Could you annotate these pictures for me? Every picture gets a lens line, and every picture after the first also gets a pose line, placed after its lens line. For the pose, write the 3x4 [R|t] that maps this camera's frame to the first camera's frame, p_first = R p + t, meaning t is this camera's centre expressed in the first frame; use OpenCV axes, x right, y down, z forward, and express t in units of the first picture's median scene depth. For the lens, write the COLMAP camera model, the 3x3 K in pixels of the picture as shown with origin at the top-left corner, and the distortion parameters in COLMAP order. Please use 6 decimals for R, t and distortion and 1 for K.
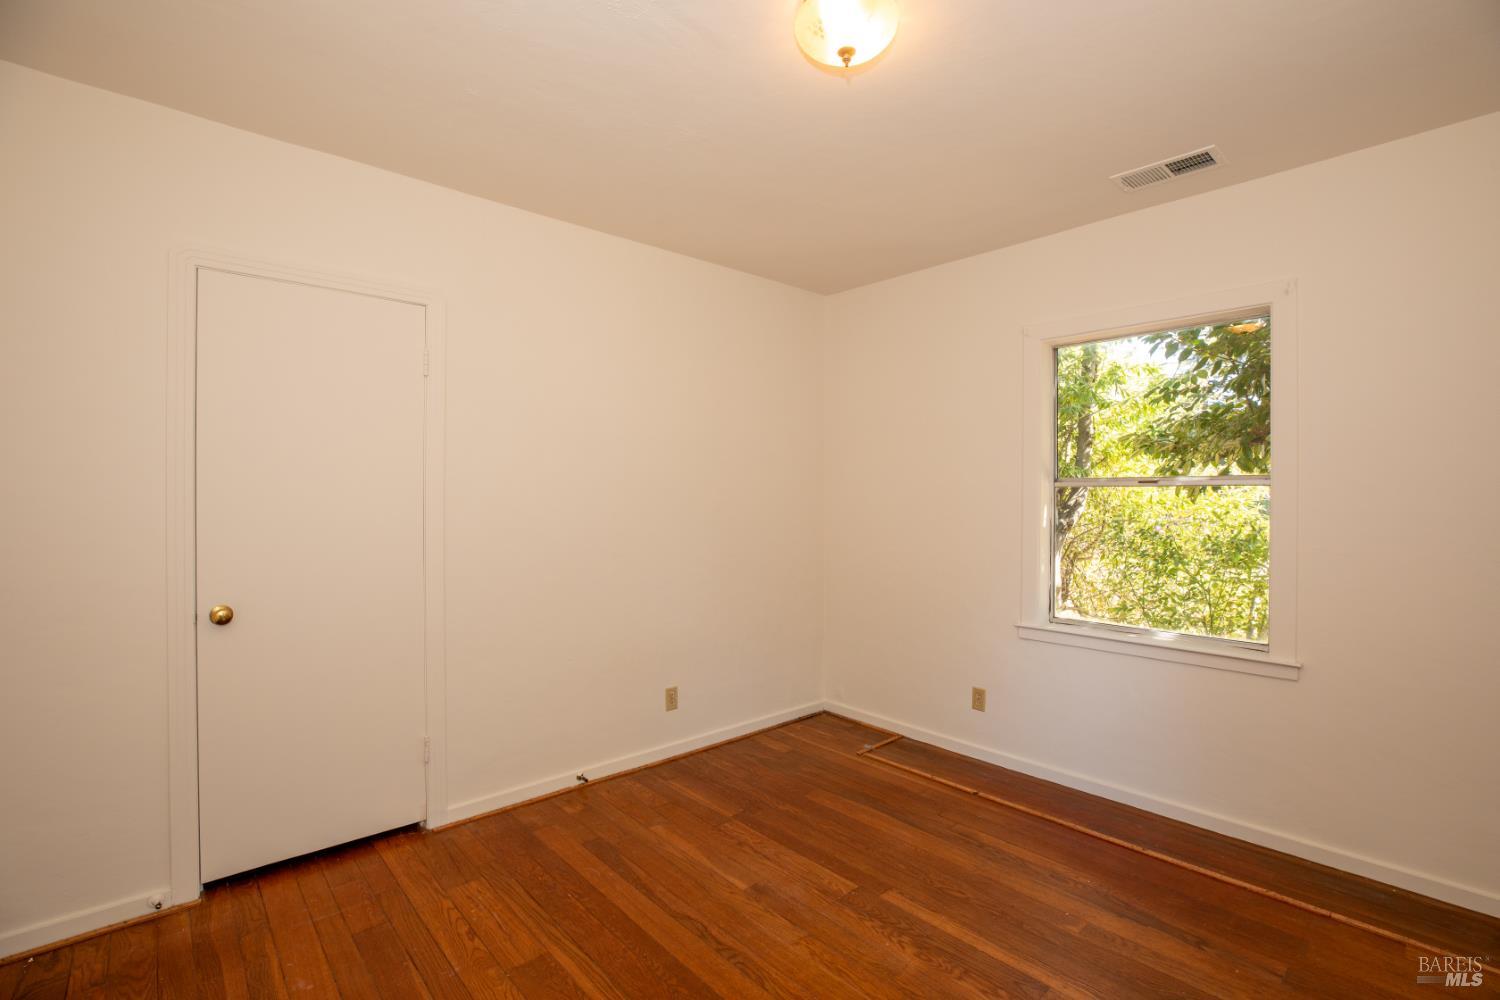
lens RADIAL K [[684.6, 0, 752.1], [0, 684.6, 498.2], [0, 0, 1]] dist [-0.046781, 0.014037]
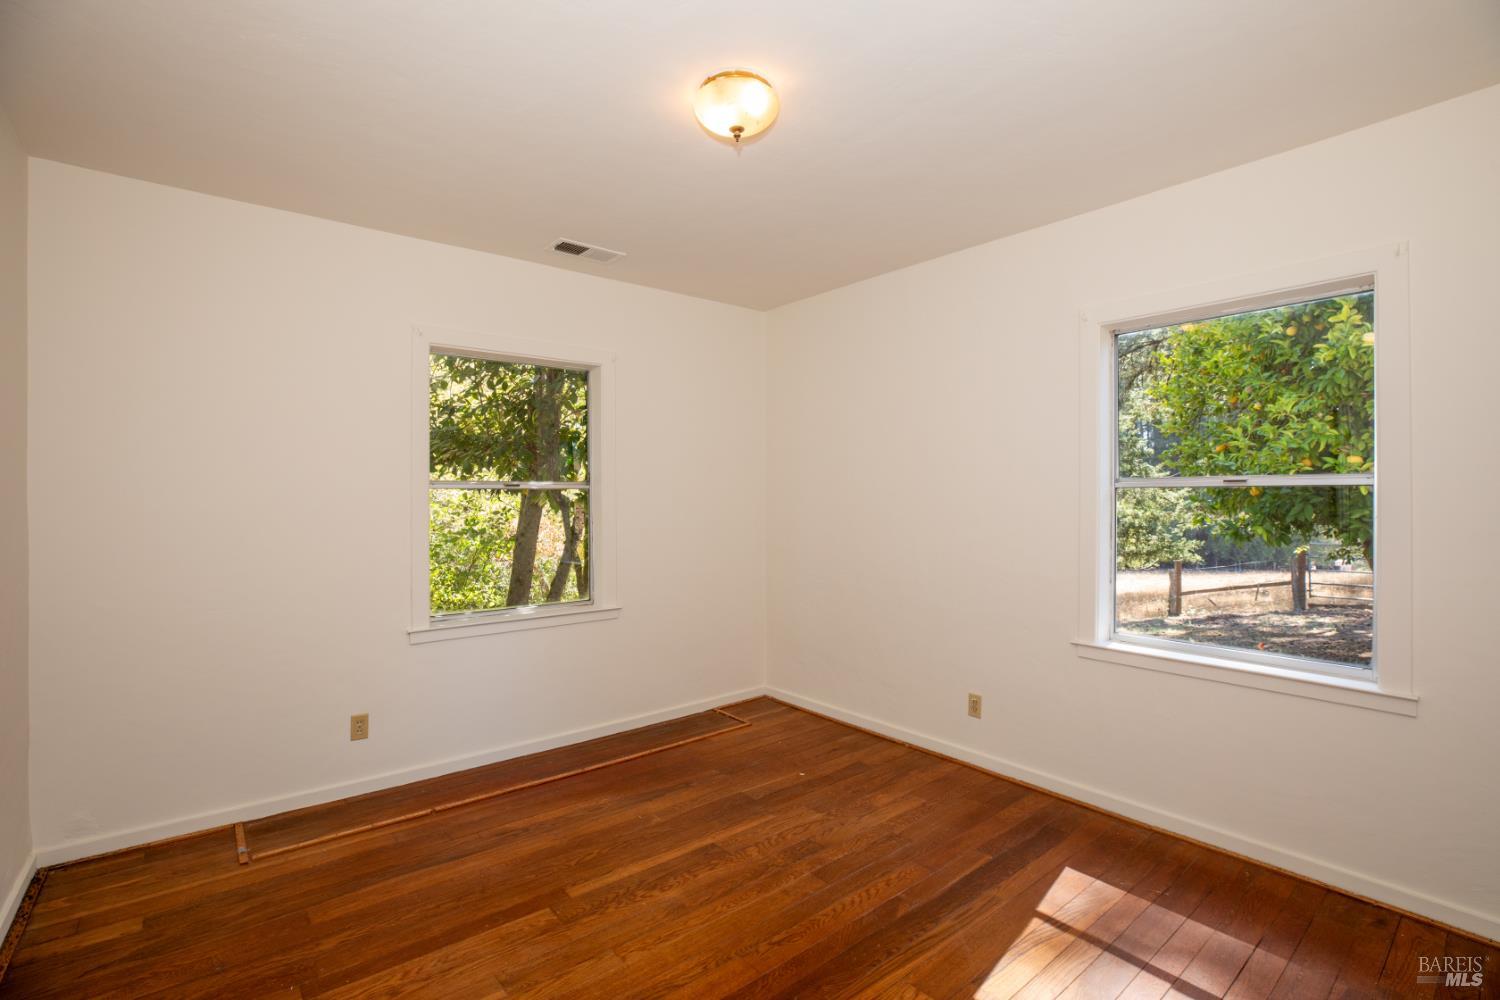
lens RADIAL K [[684.6, 0, 752.1], [0, 684.6, 498.2], [0, 0, 1]] dist [-0.046781, 0.014037]
pose [[0.038227, -0.007735, 0.999239, -0.684263], [0.003363, 0.999965, 0.007612, -0.011704], [-0.999263, 0.003069, 0.038252, 0.588603]]
